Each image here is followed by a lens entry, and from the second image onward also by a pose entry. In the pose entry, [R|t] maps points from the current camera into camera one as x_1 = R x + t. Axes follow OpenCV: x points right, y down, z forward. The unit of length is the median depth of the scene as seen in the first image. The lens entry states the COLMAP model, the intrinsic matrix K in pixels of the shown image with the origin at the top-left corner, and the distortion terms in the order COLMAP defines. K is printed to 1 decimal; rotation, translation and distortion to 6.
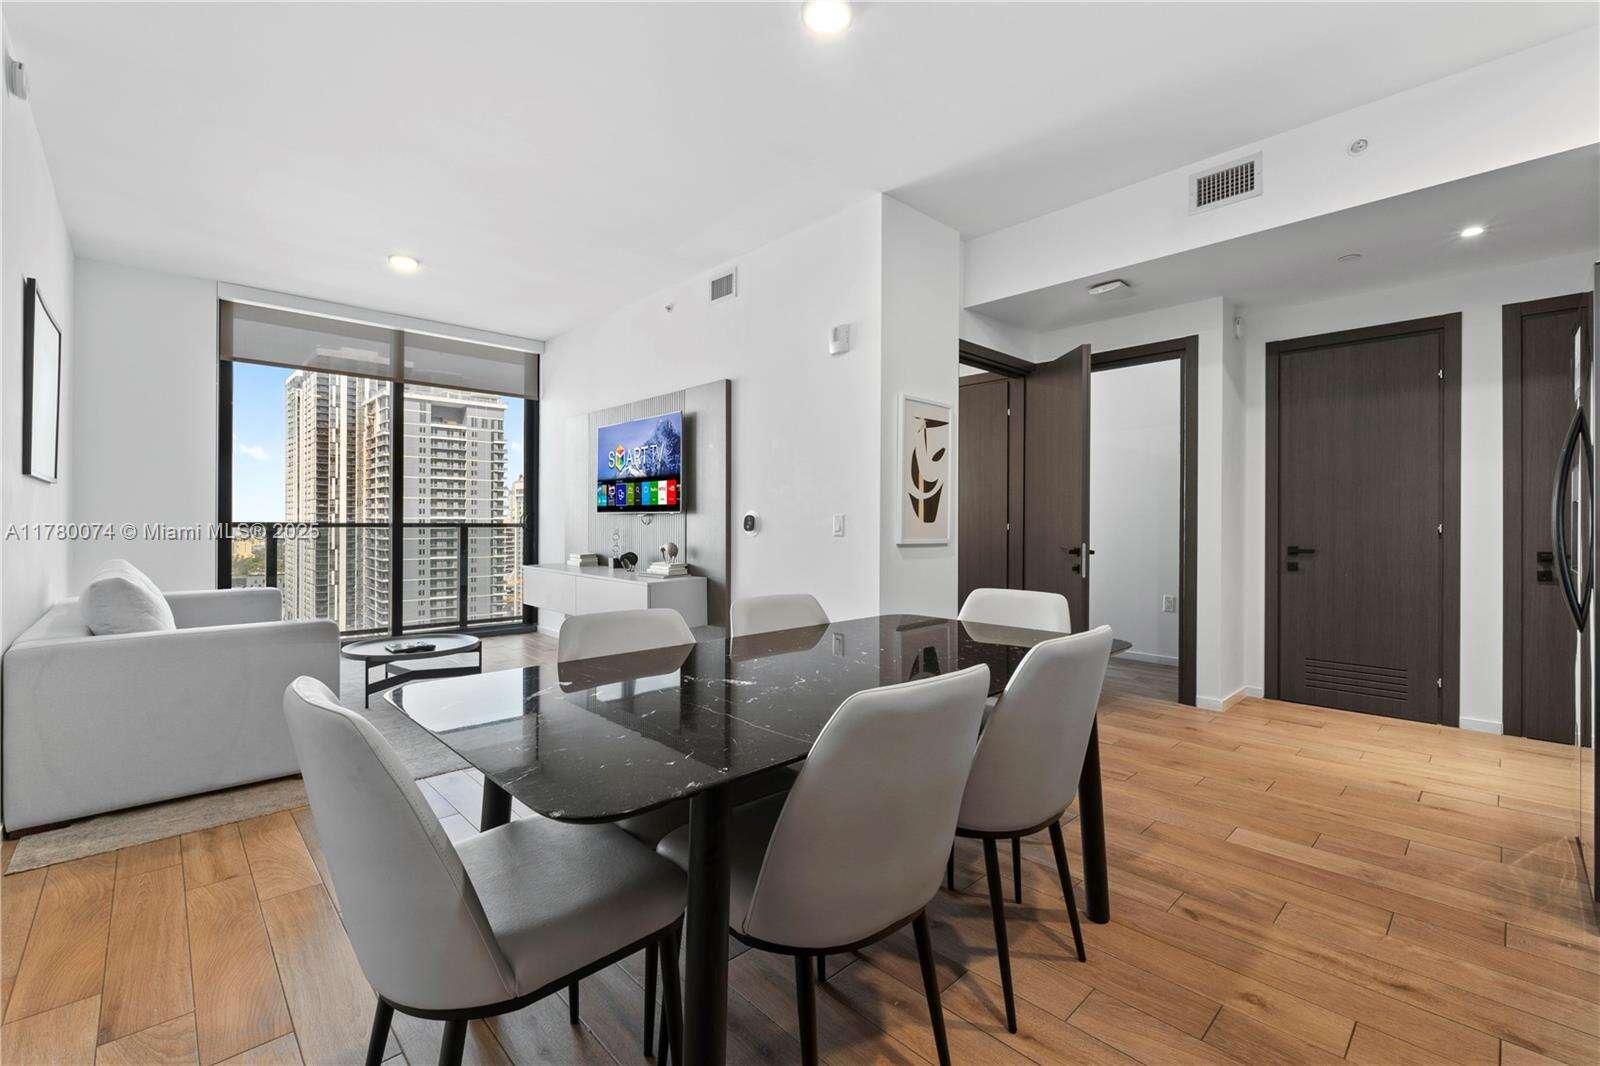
lens RADIAL K [[683.6, 0, 813.8], [0, 683.6, 523.3], [0, 0, 1]] dist [-0.006395, -0.001063]
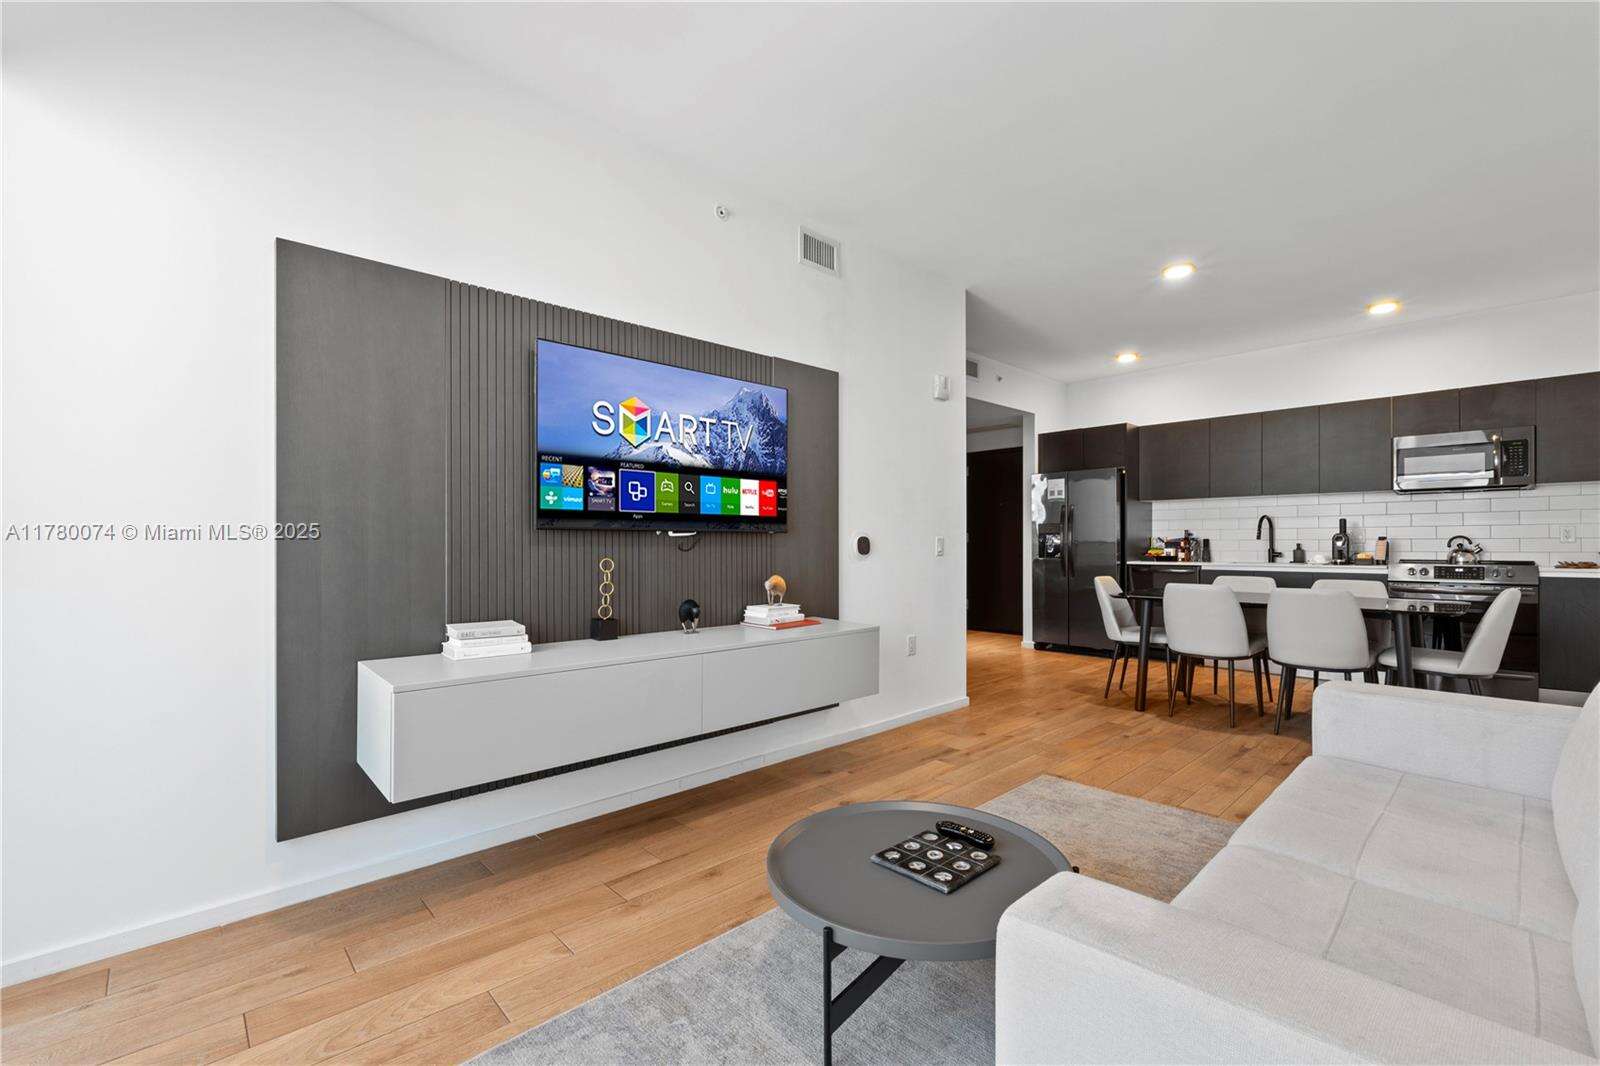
lens RADIAL K [[683.6, 0, 815.0], [0, 683.6, 543.4], [0, 0, 1]] dist [-0.006395, -0.001063]
pose [[0.000449, -0.003768, 0.999993, -1.069238], [0.002711, 0.999989, 0.003766, -0.005549], [-0.999996, 0.002710, 0.000459, 1.154504]]
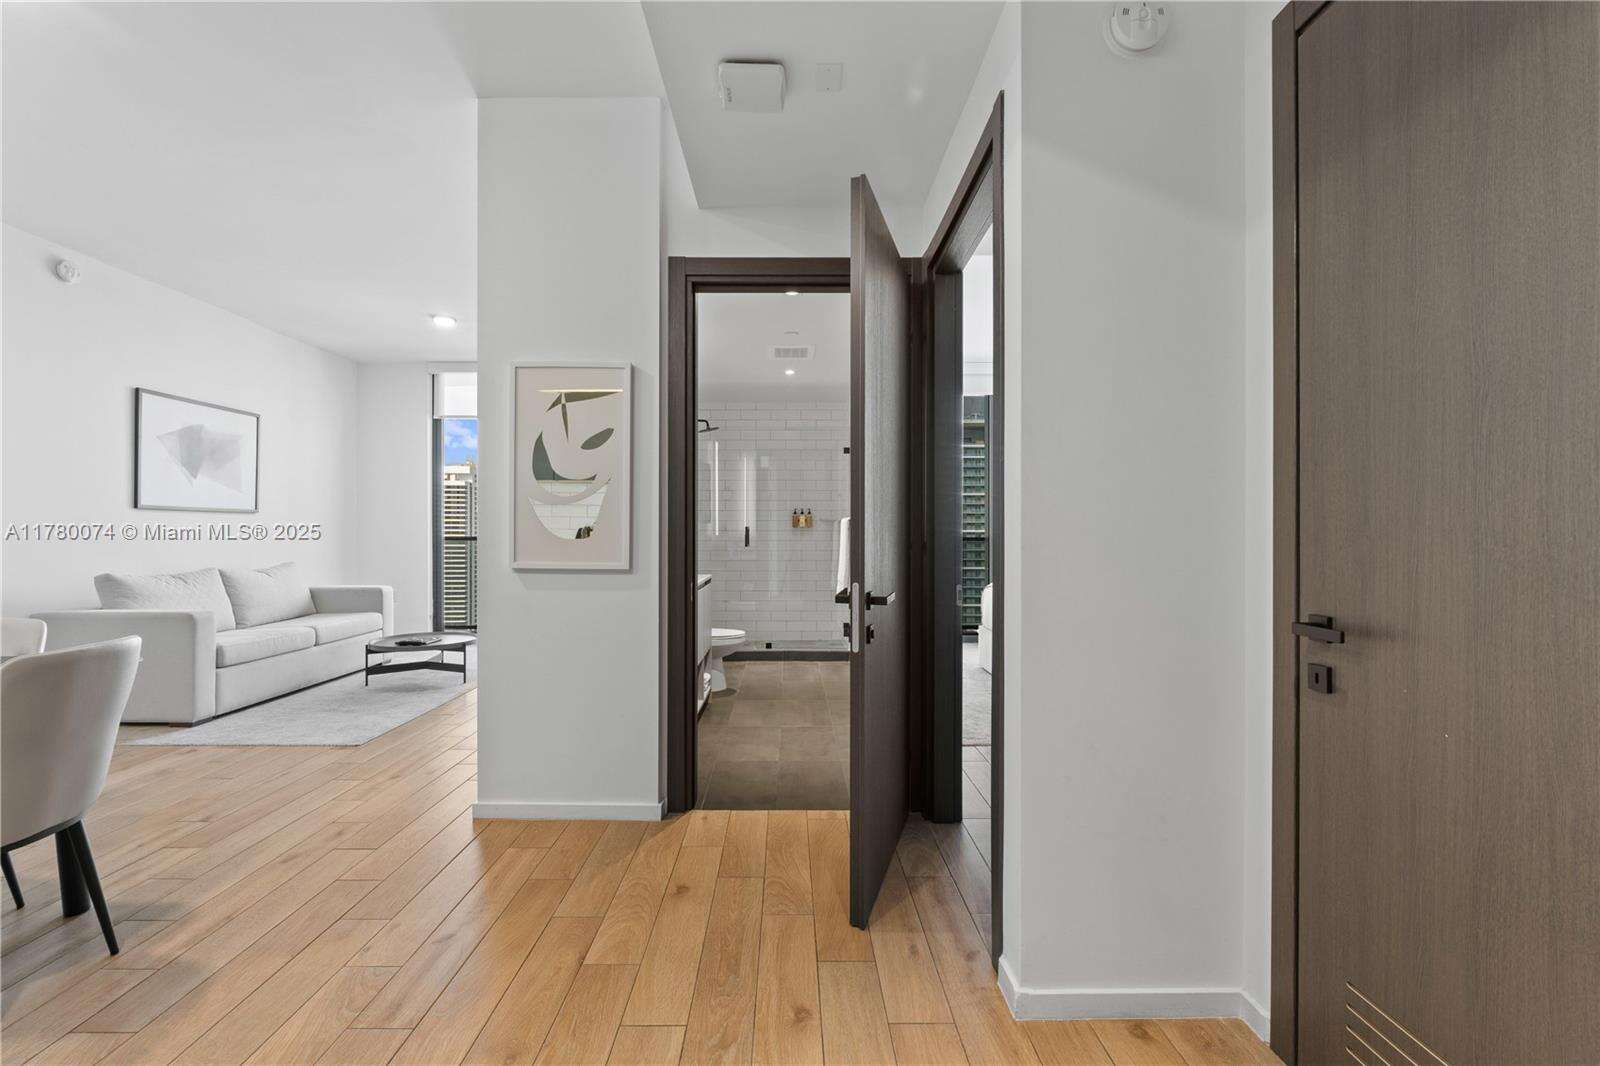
lens RADIAL K [[683.6, 0, 797.5], [0, 683.6, 535.8], [0, 0, 1]] dist [-0.006395, -0.001063]
pose [[0.726284, -0.000143, -0.687395, 0.781231], [-0.000126, 1.000000, -0.000341, -0.003208], [0.687395, 0.000334, 0.726284, 0.626516]]
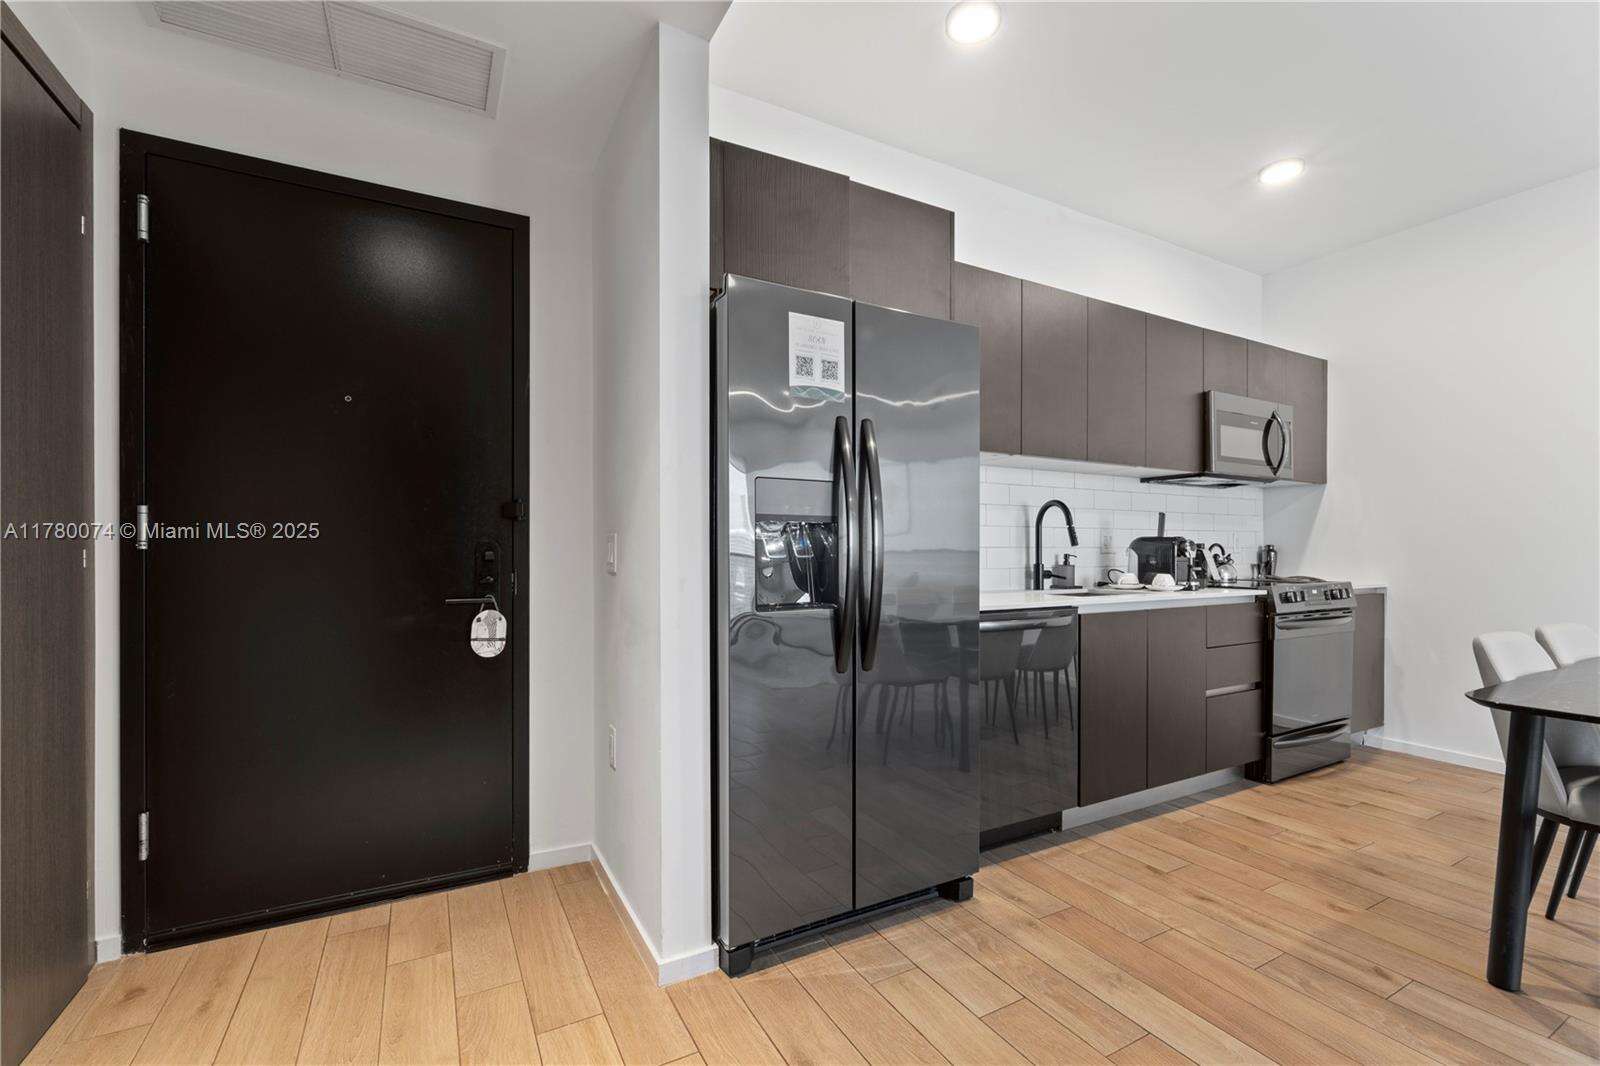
lens RADIAL K [[683.6, 0, 795.6], [0, 683.6, 555.3], [0, 0, 1]] dist [-0.006395, -0.001063]
pose [[-0.962816, -0.005470, 0.270101, 0.516908], [-0.003480, 0.999963, 0.007845, -0.000541], [-0.270134, 0.006613, -0.962800, 1.008148]]
